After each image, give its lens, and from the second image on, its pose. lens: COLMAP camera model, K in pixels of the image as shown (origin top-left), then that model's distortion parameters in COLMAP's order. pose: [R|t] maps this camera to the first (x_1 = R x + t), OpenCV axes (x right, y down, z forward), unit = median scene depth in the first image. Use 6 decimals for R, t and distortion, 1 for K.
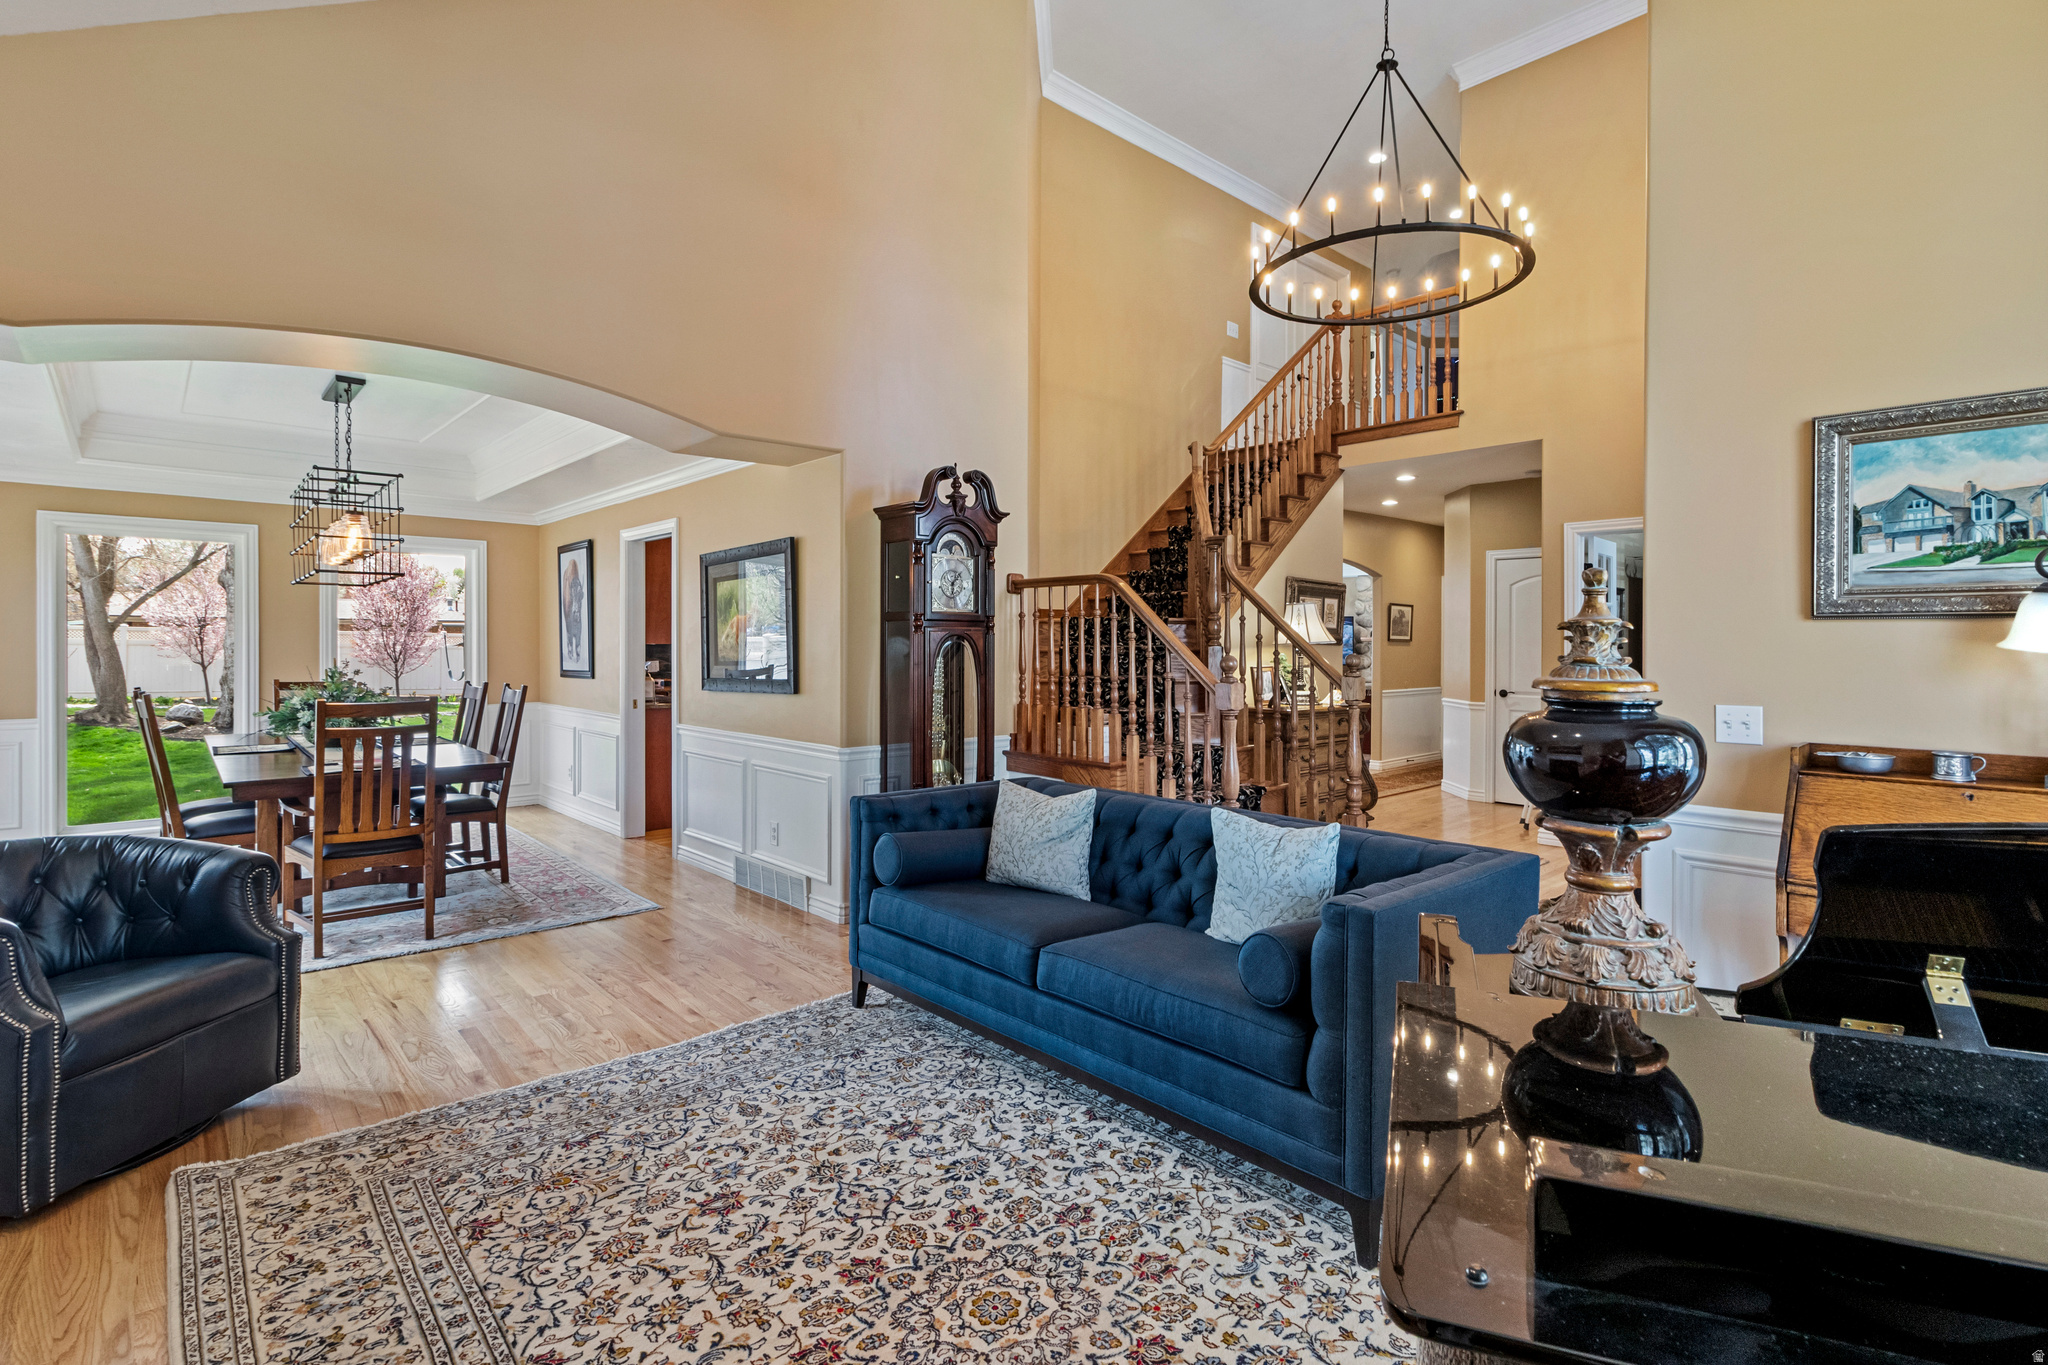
lens RADIAL K [[978.7, 0, 1028.8], [0, 978.7, 643.0], [0, 0, 1]] dist [0.002611, -0.000562]
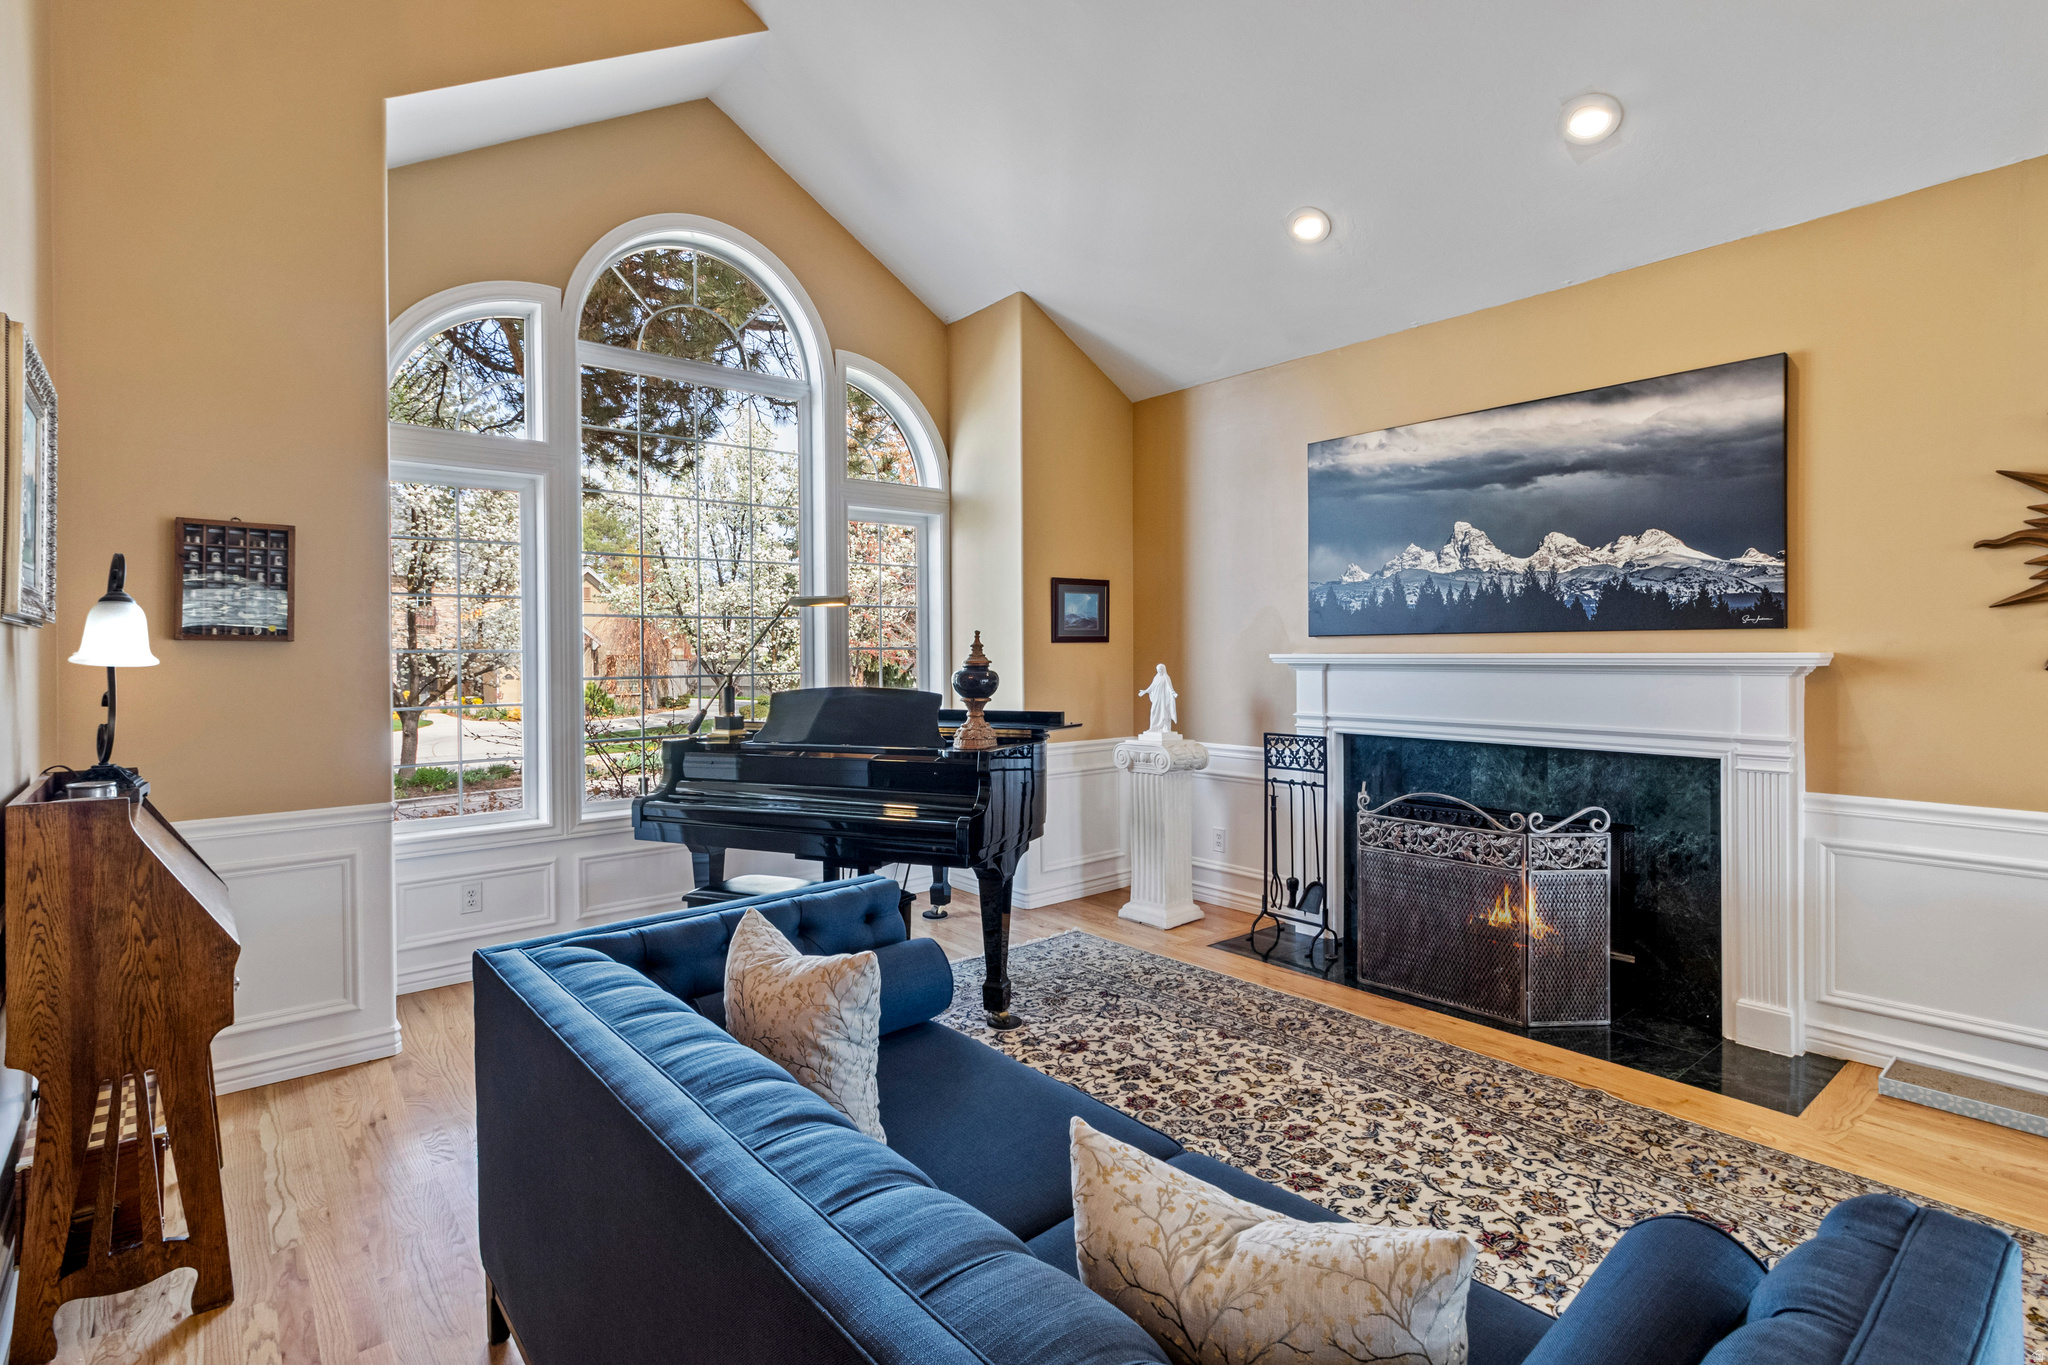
lens RADIAL K [[978.7, 0, 1028.8], [0, 978.7, 643.0], [0, 0, 1]] dist [0.002611, -0.000562]
pose [[-0.999283, 0.005349, 0.037485, 0.103603], [0.004892, 0.999913, -0.012274, 0.006359], [-0.037547, -0.012082, -0.999222, 1.982894]]
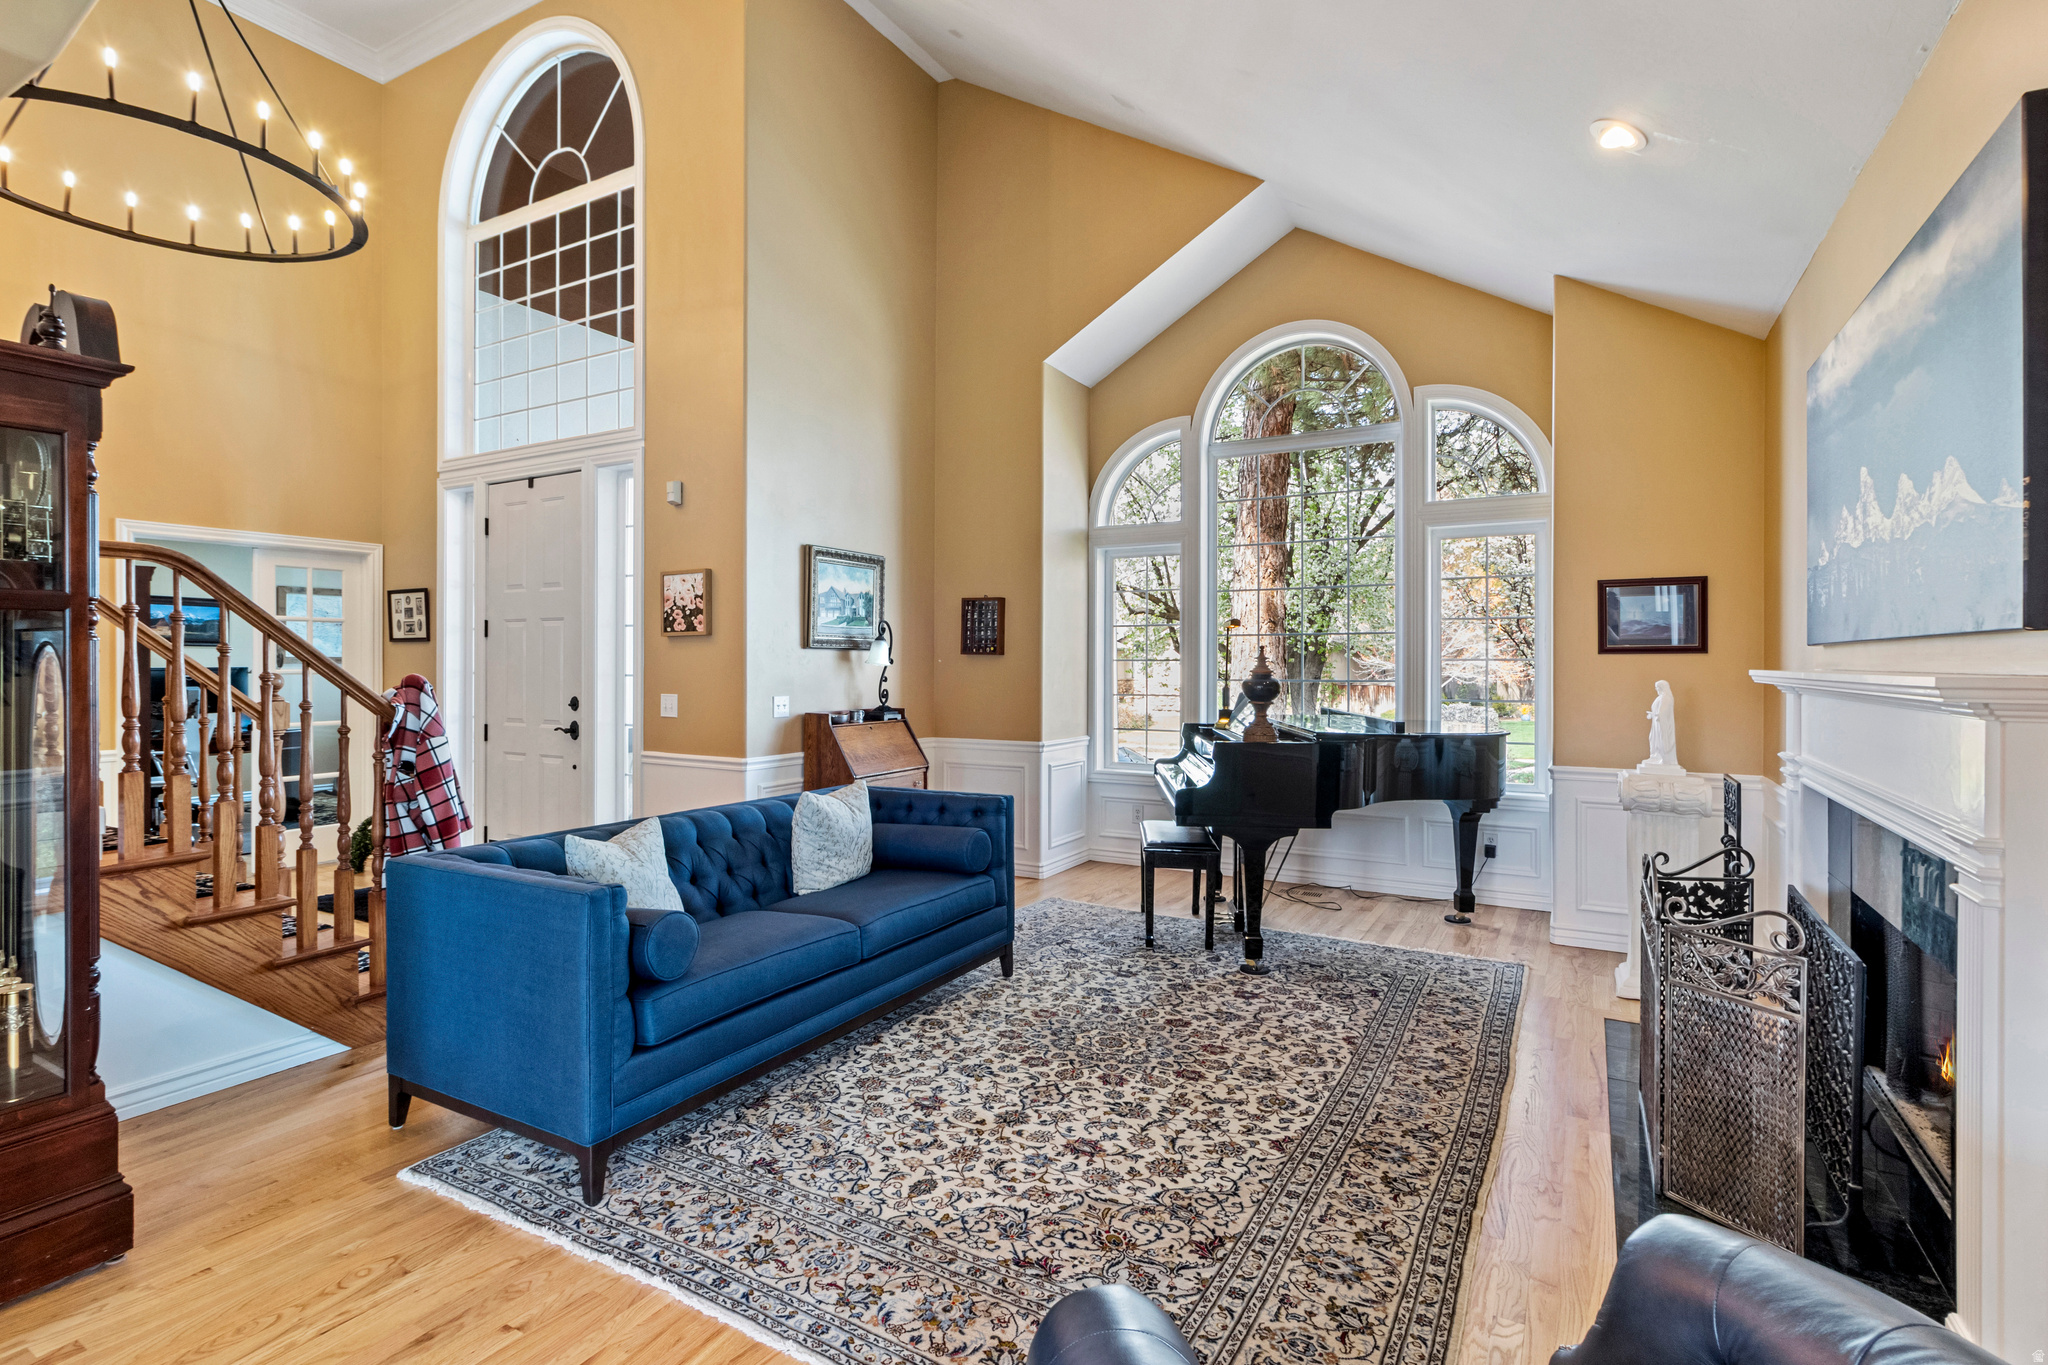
lens RADIAL K [[978.7, 0, 1028.8], [0, 978.7, 643.0], [0, 0, 1]] dist [0.002611, -0.000562]
pose [[-0.315509, 0.016858, 0.948773, -1.415718], [-0.004363, 0.999806, -0.019215, -0.000174], [-0.948912, -0.010202, -0.315375, 1.448825]]
